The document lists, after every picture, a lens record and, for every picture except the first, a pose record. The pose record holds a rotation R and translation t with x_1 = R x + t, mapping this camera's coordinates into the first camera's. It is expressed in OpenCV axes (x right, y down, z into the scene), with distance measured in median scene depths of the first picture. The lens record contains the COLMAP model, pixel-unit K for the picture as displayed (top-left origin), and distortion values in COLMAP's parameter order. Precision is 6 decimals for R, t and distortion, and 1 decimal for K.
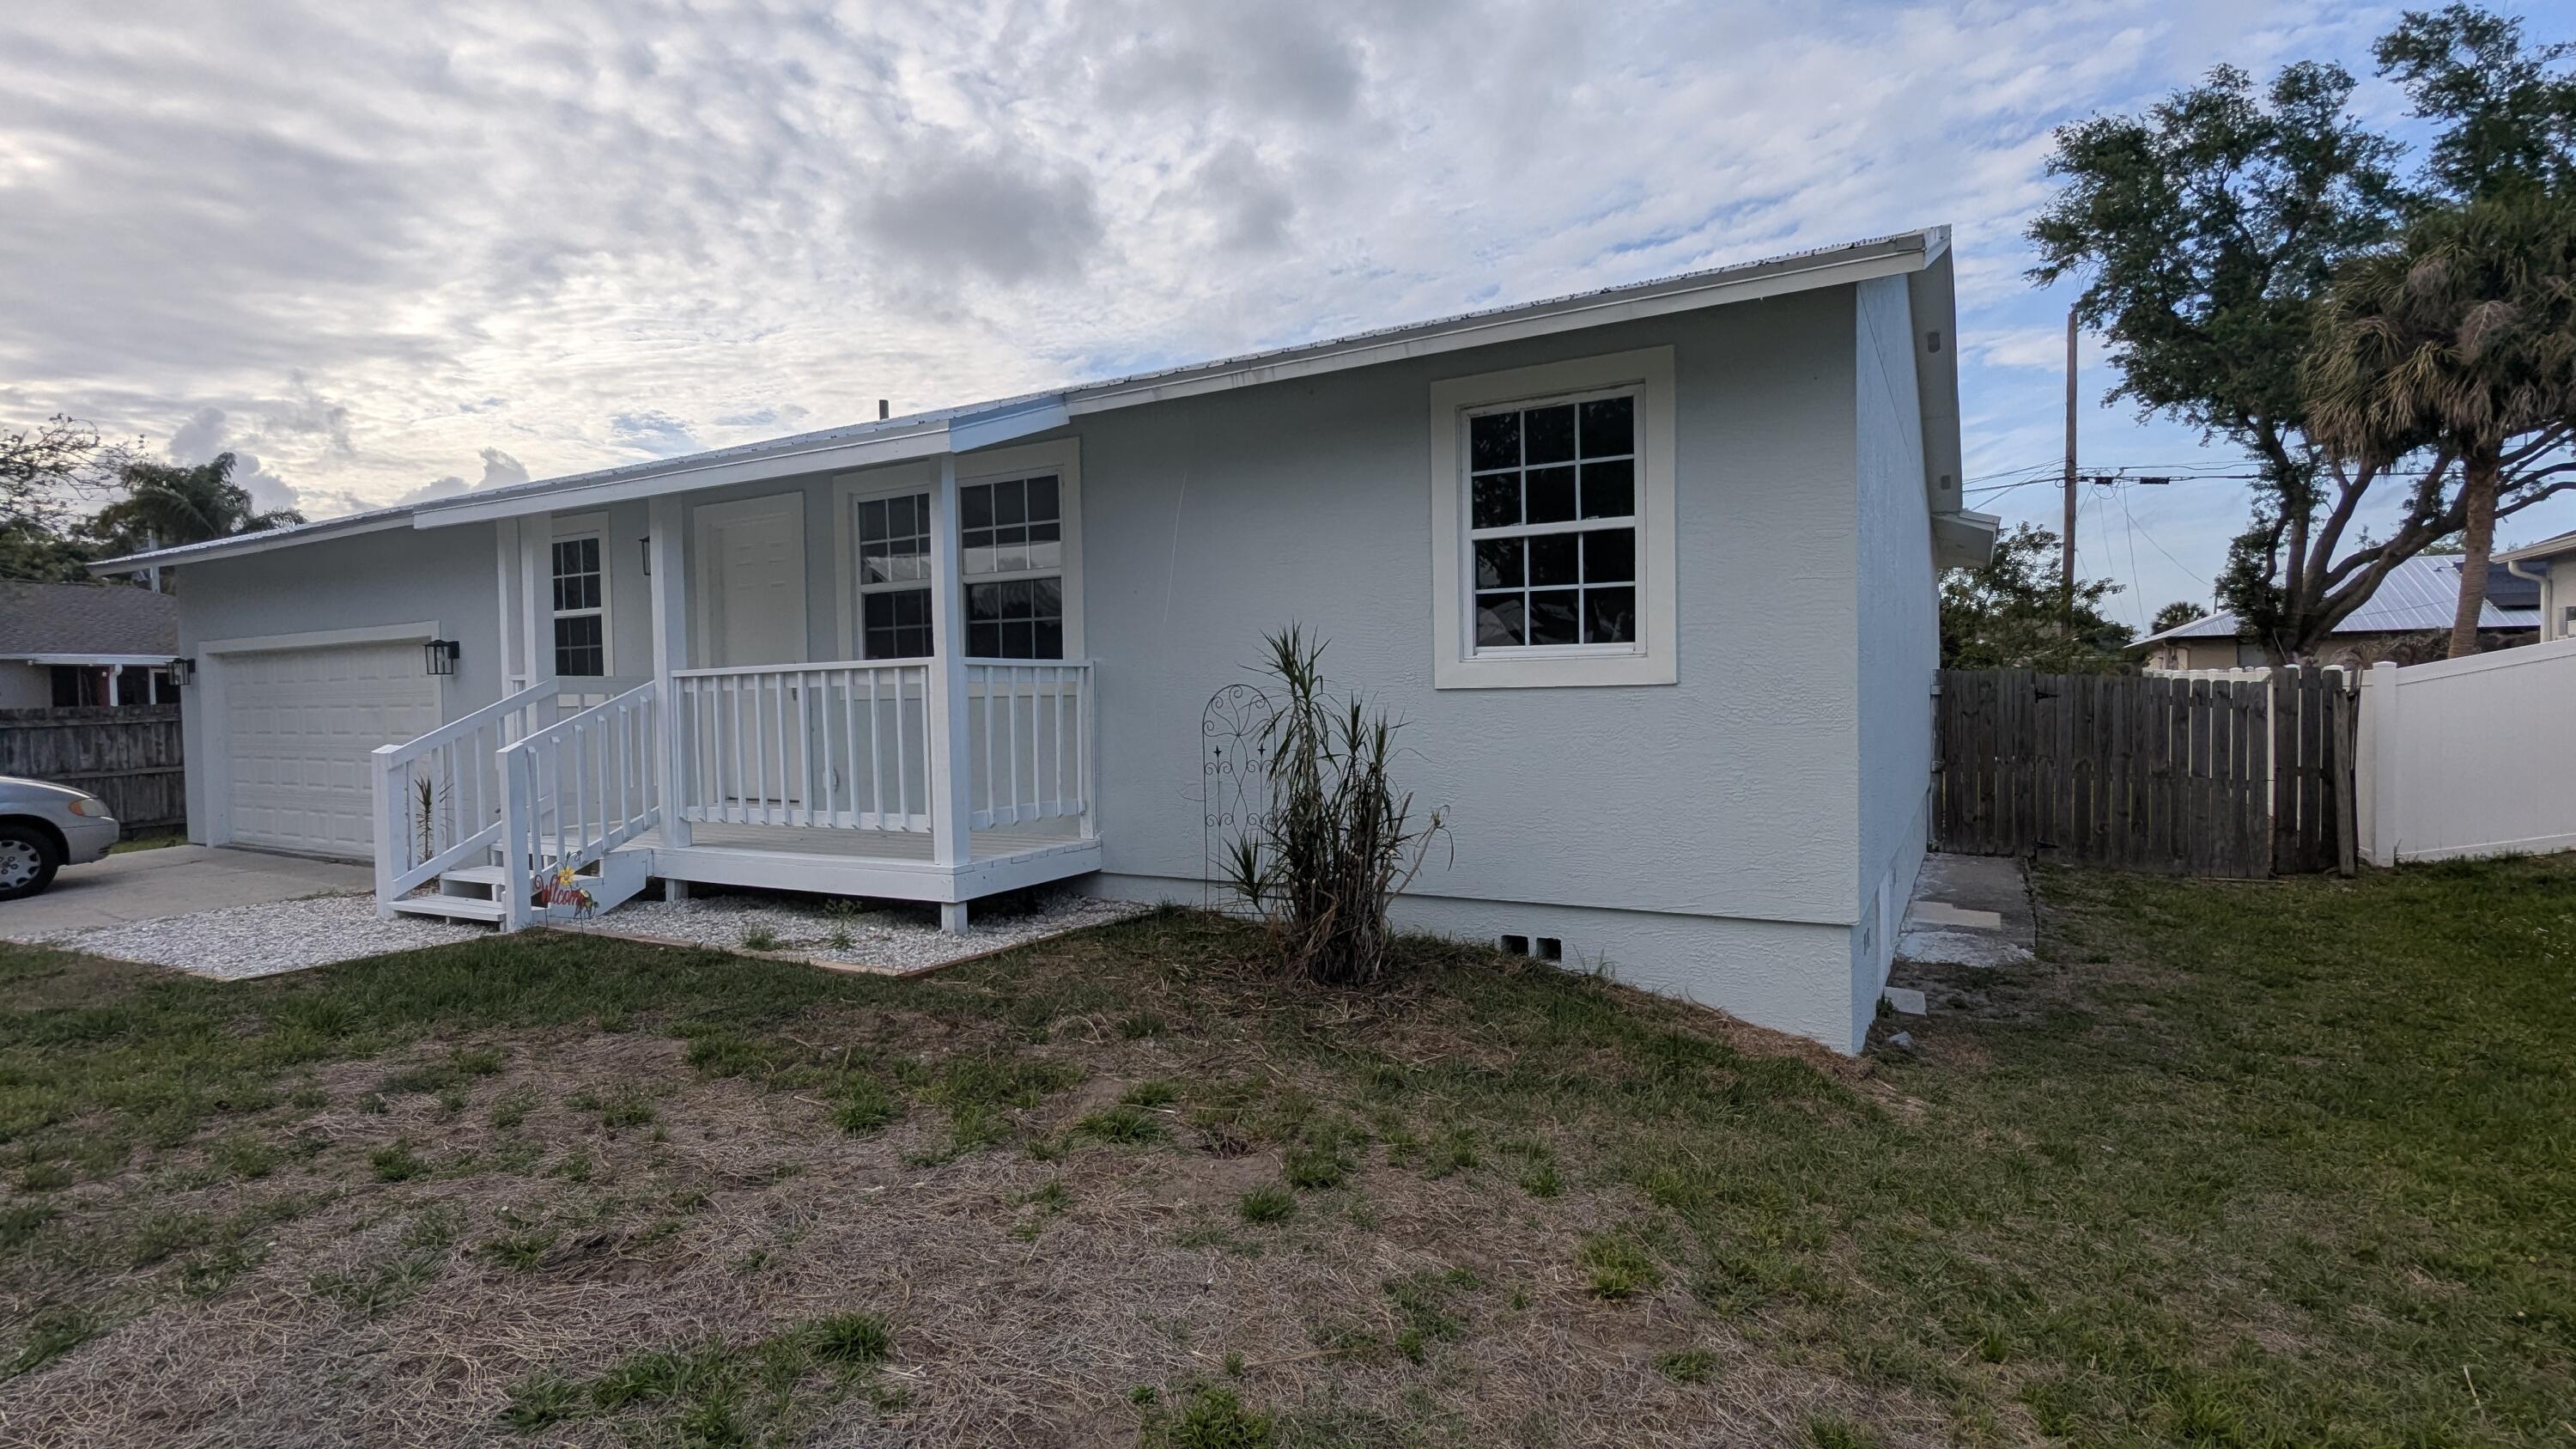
lens RADIAL K [[1215.9, 0, 1286.1], [0, 1215.9, 726.9], [0, 0, 1]] dist [-0.002747, 0.002497]
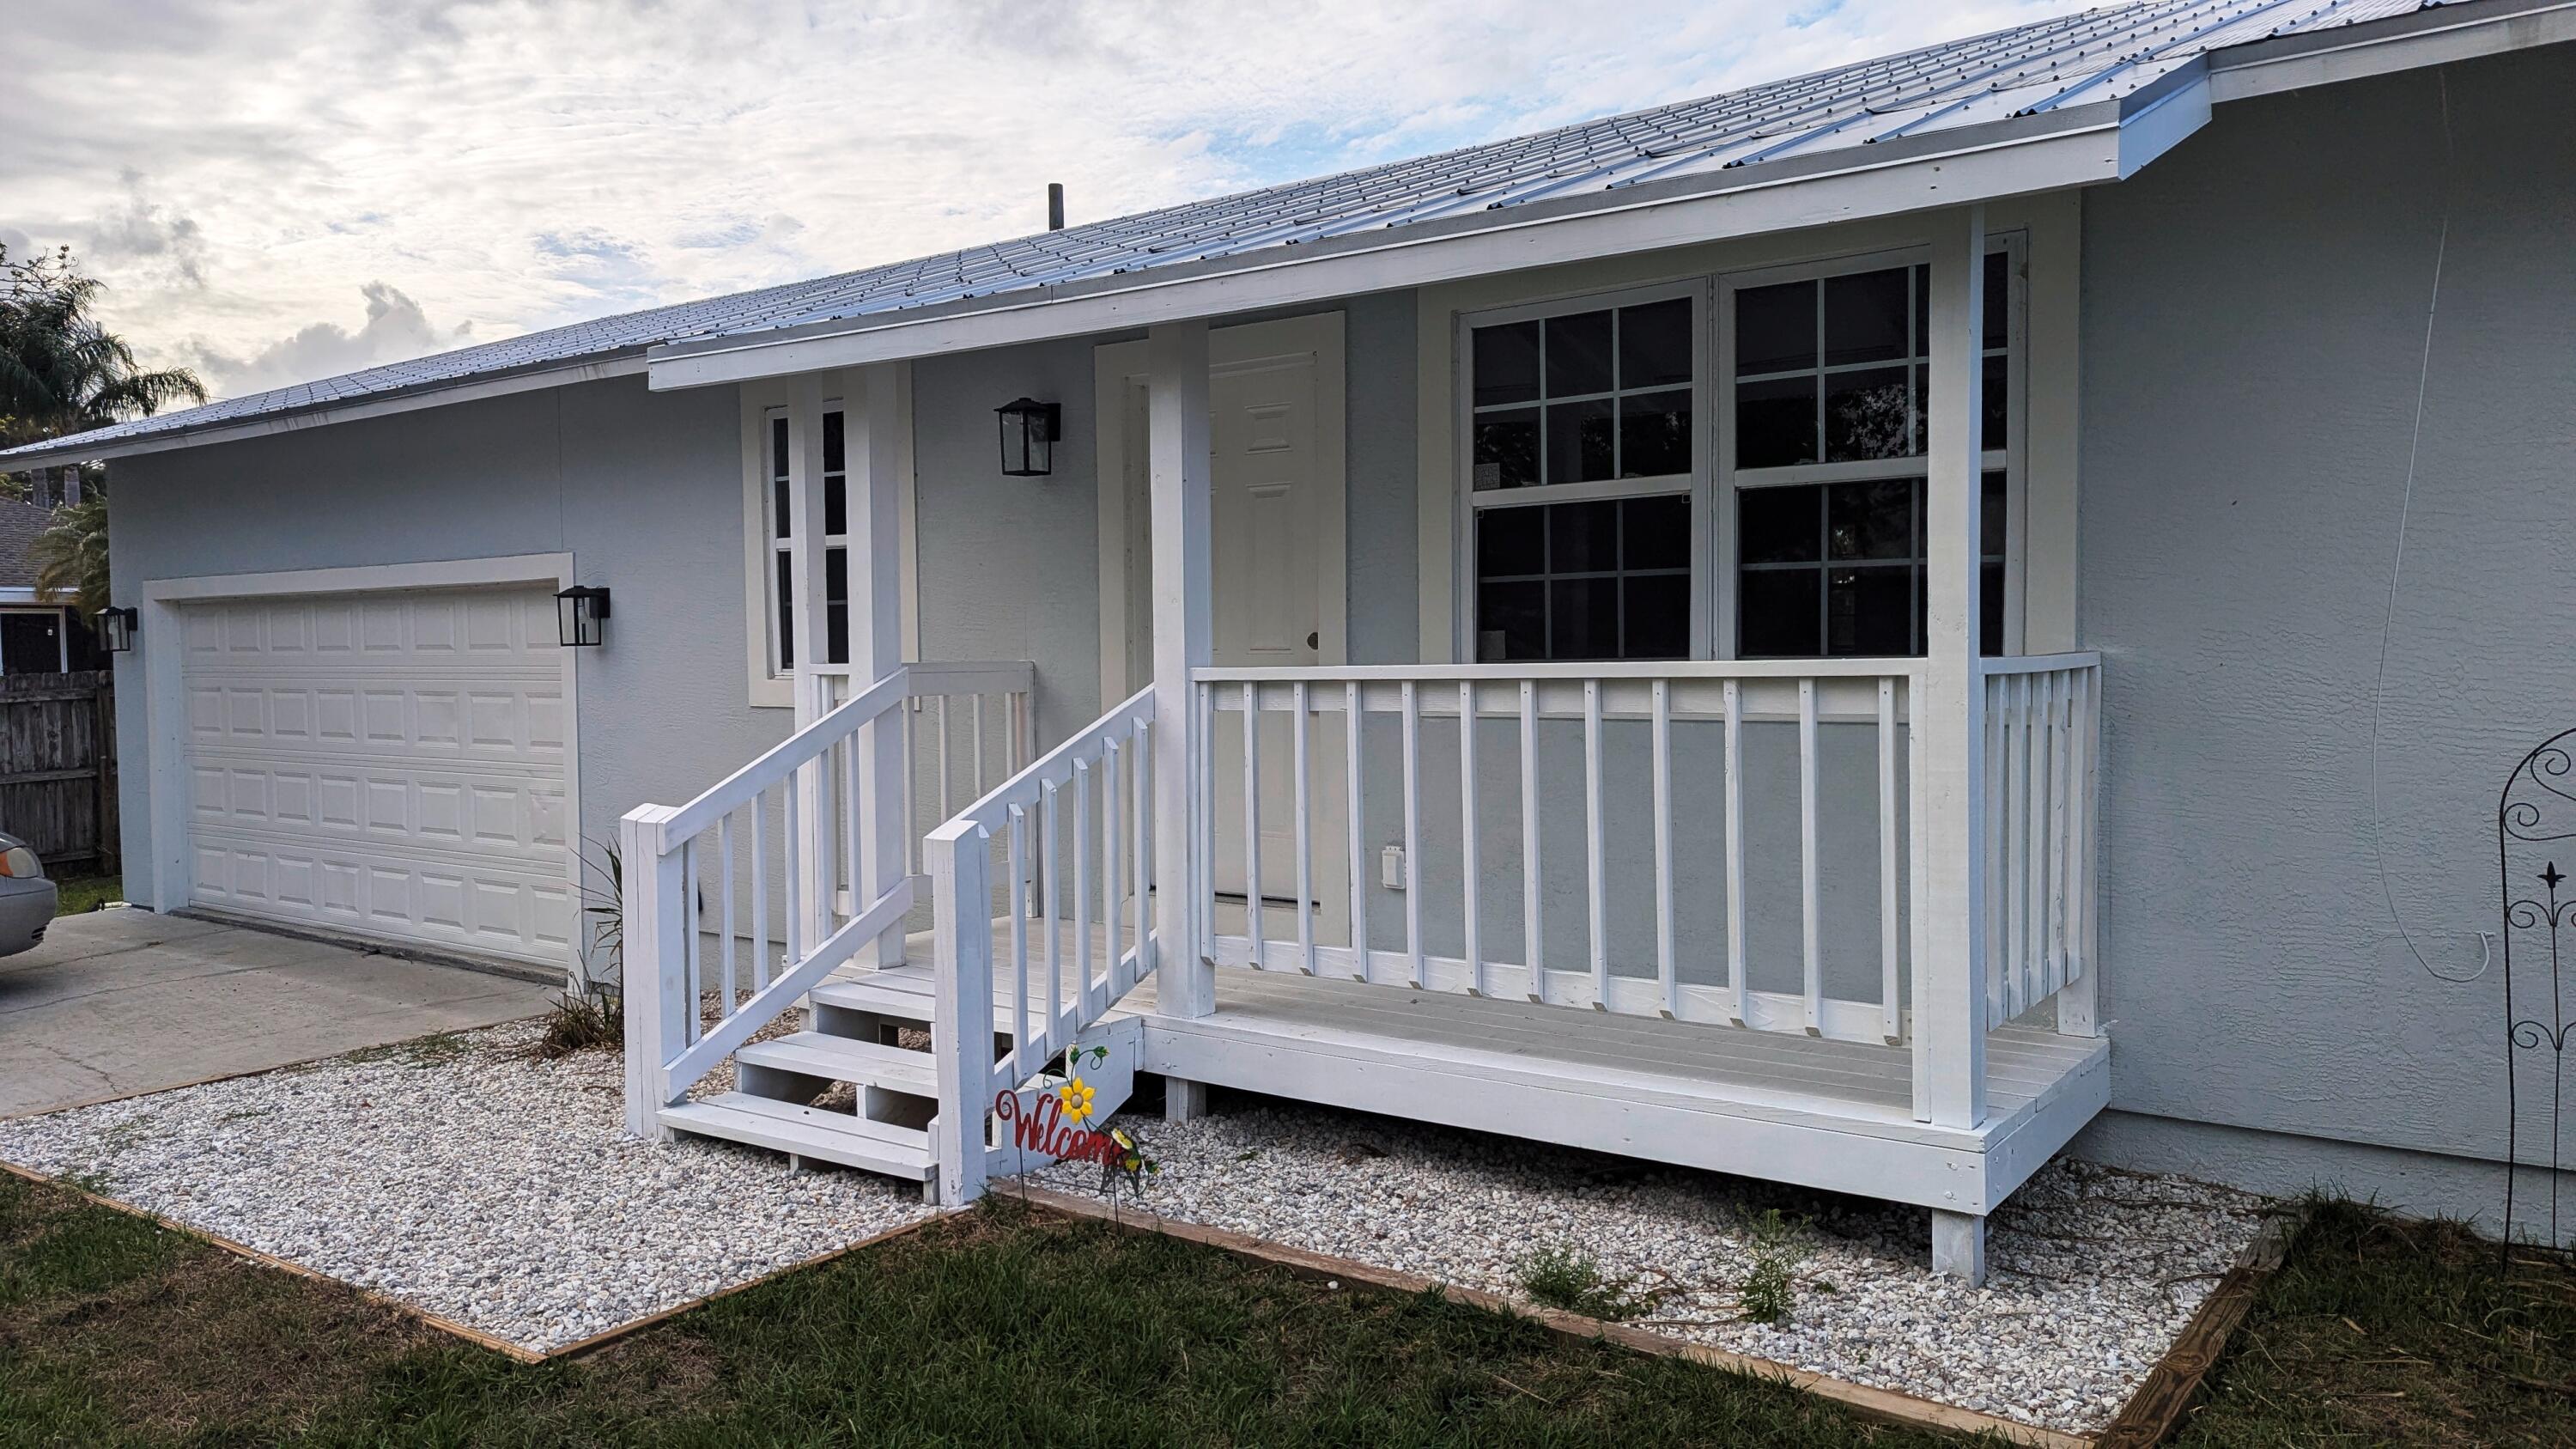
lens RADIAL K [[1821.7, 0, 1247.2], [0, 1821.7, 724.9], [0, 0, 1]] dist [0.078540, -0.068776]
pose [[0.990552, 0.012146, -0.136602, -0.401970], [-0.009529, 0.999759, 0.019797, -0.039371], [0.136809, -0.018308, 0.990428, 0.272519]]
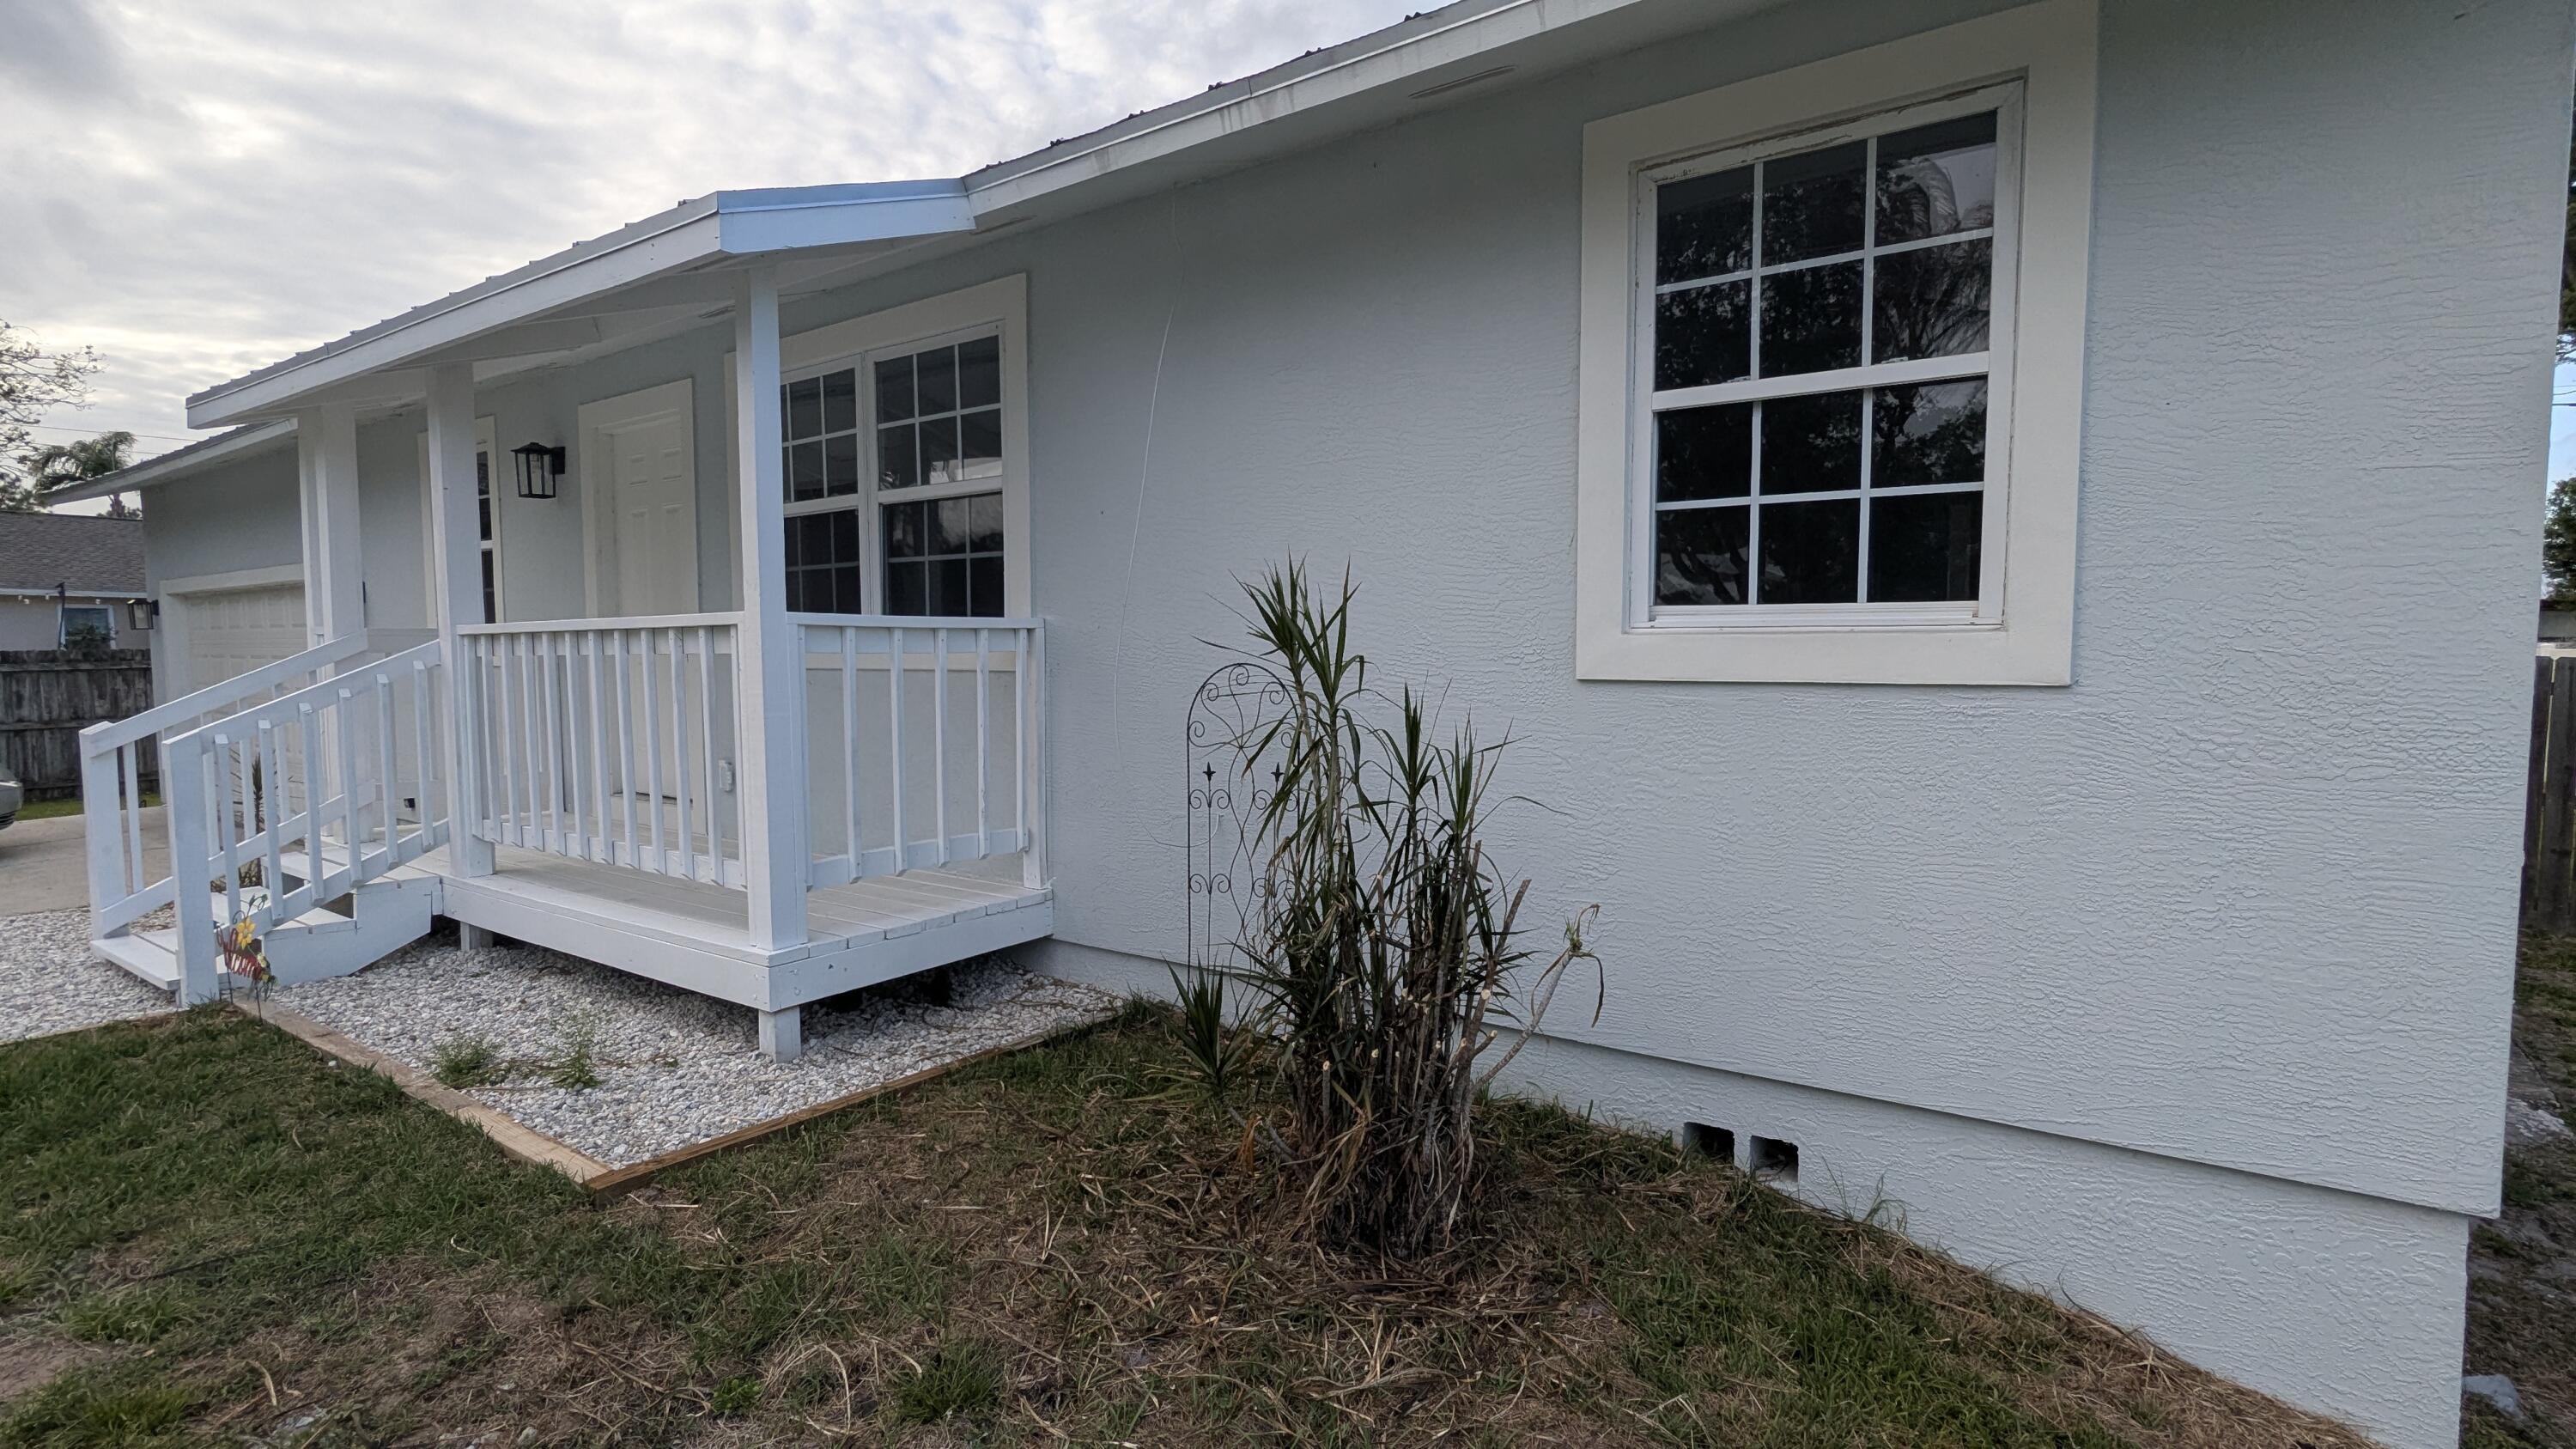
lens RADIAL K [[1215.9, 0, 1286.1], [0, 1215.9, 726.9], [0, 0, 1]] dist [-0.002747, 0.002497]
pose [[0.993965, 0.023069, -0.107248, 0.043999], [-0.018868, 0.999021, 0.040015, -0.026053], [0.108066, -0.037750, 0.993427, 0.378522]]
